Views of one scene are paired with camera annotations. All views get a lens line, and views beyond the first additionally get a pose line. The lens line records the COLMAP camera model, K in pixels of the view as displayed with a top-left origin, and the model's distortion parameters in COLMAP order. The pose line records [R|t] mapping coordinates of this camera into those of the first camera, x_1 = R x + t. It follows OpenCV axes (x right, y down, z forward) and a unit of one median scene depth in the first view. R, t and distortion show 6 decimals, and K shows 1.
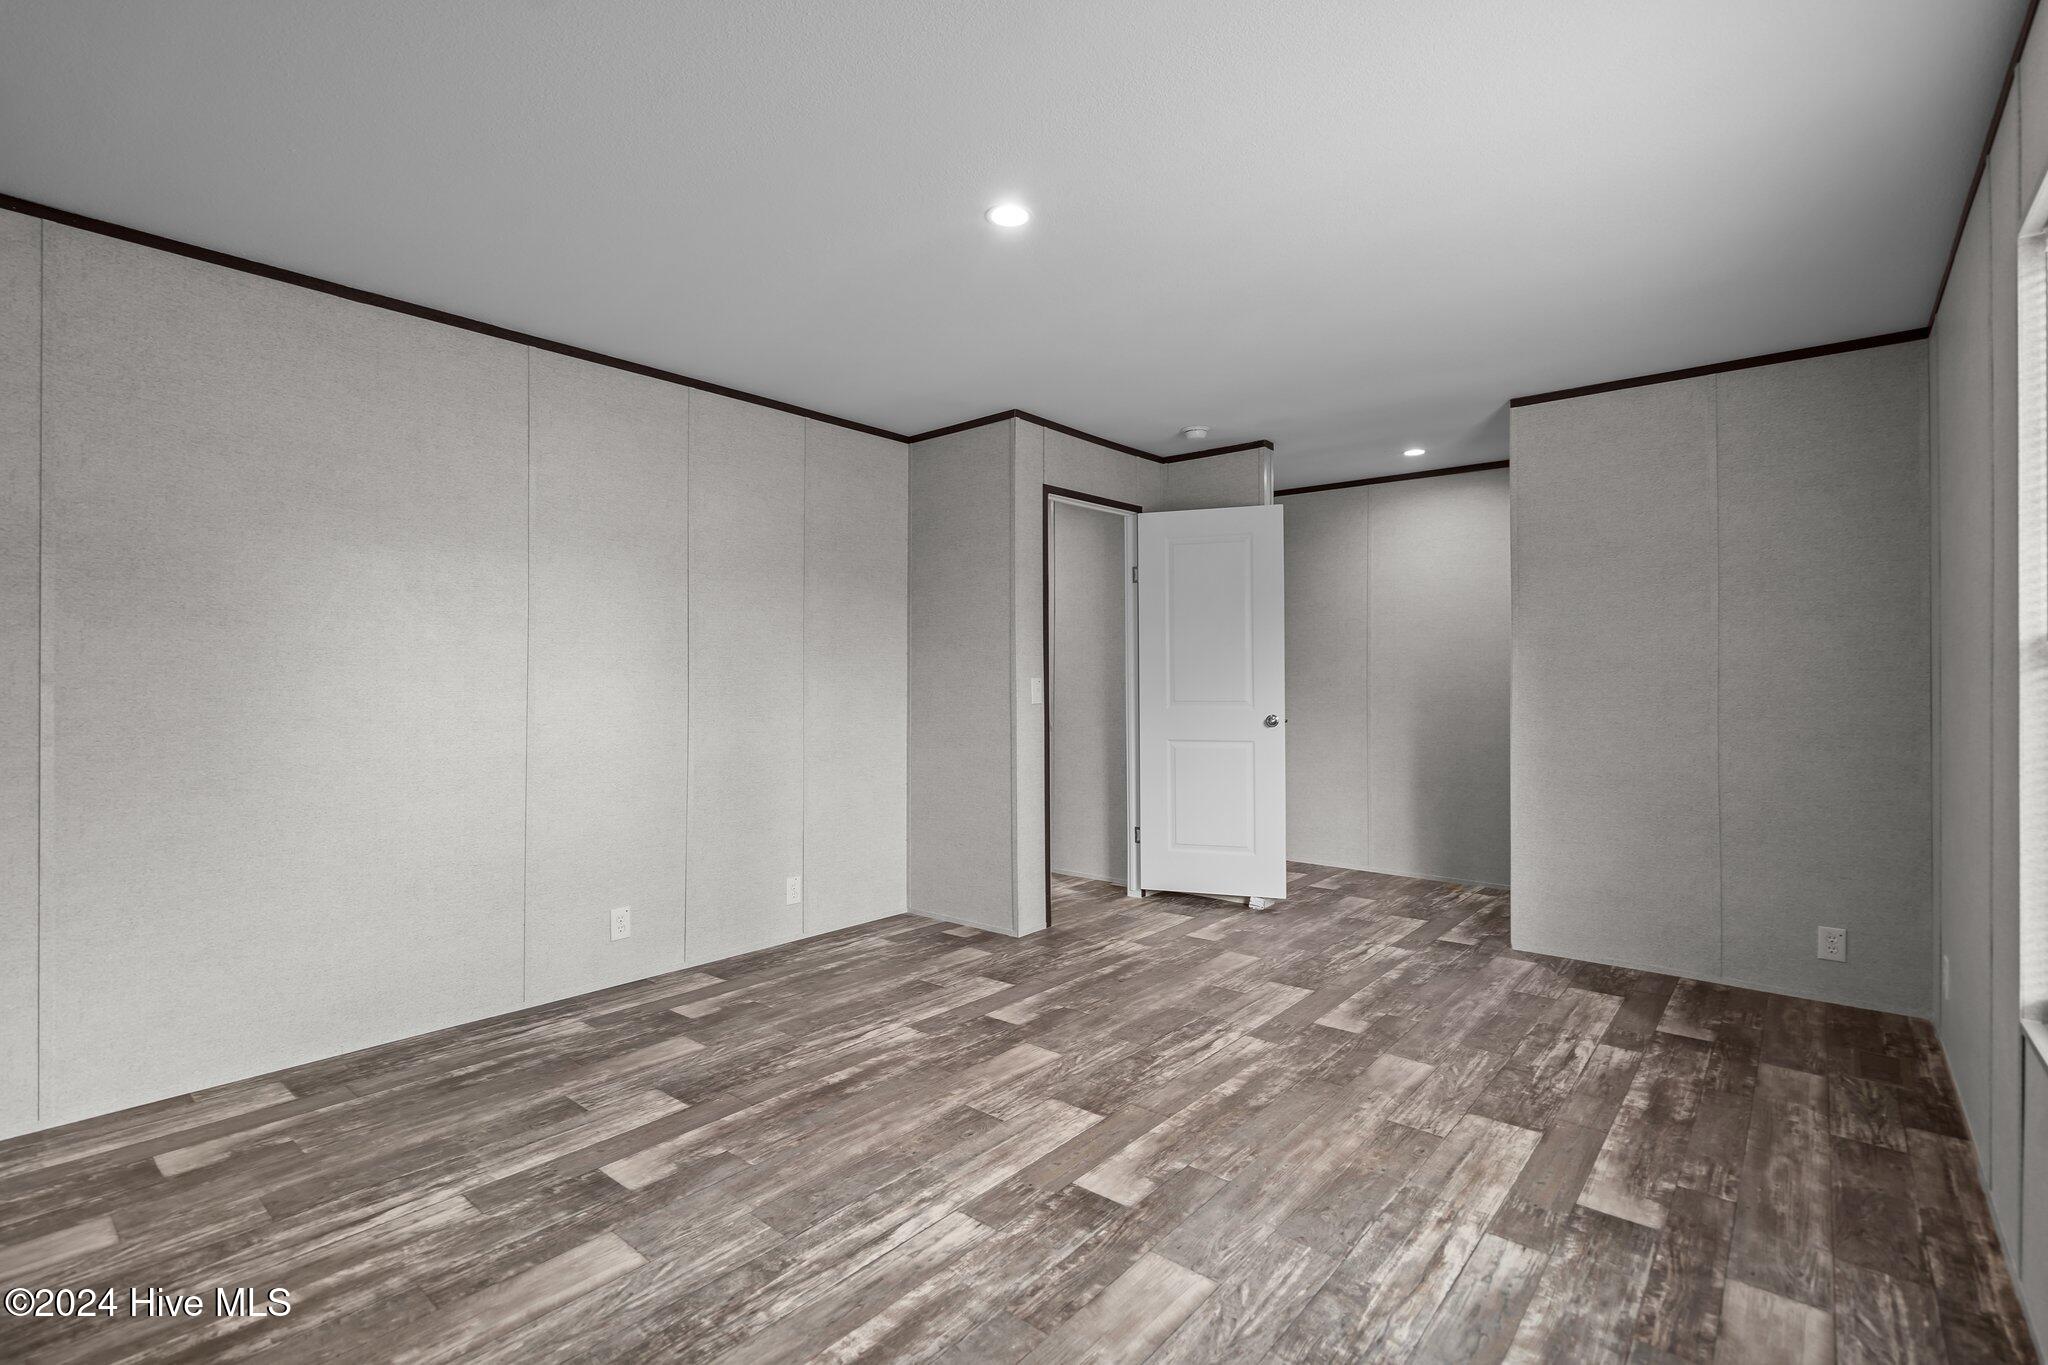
lens RADIAL K [[934.3, 0, 1039.7], [0, 934.3, 683.1], [0, 0, 1]] dist [0.000354, 0.000790]
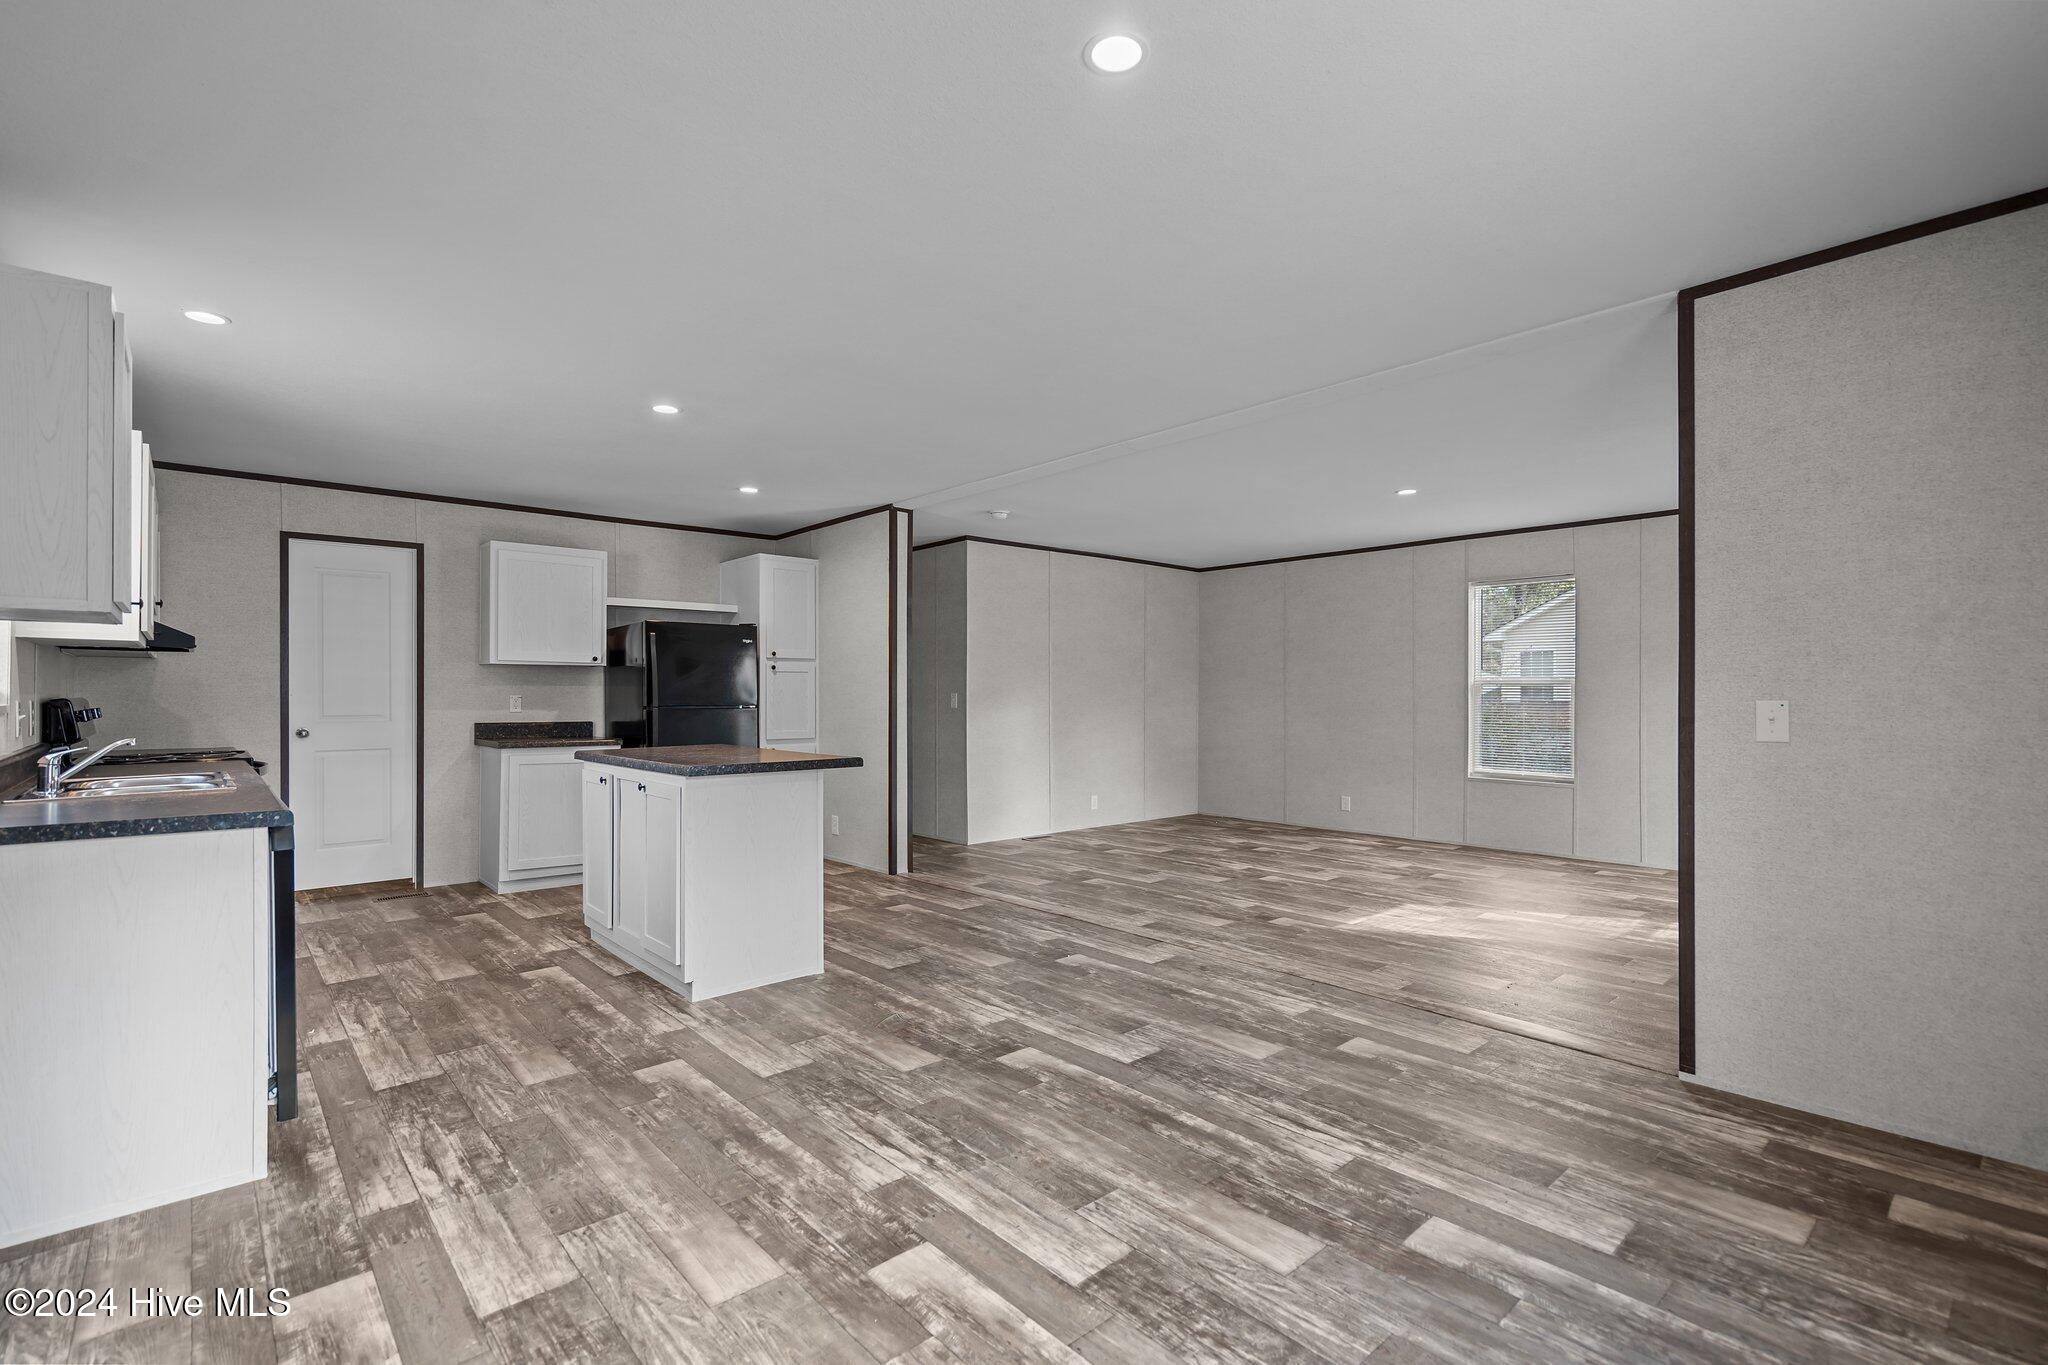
lens RADIAL K [[934.3, 0, 1021.0], [0, 934.3, 694.3], [0, 0, 1]] dist [0.000354, 0.000790]
pose [[-0.149322, -0.004539, -0.988778, 1.257236], [-0.002753, 0.999987, -0.004175, -0.004664], [0.988785, 0.002098, -0.149333, 1.599328]]
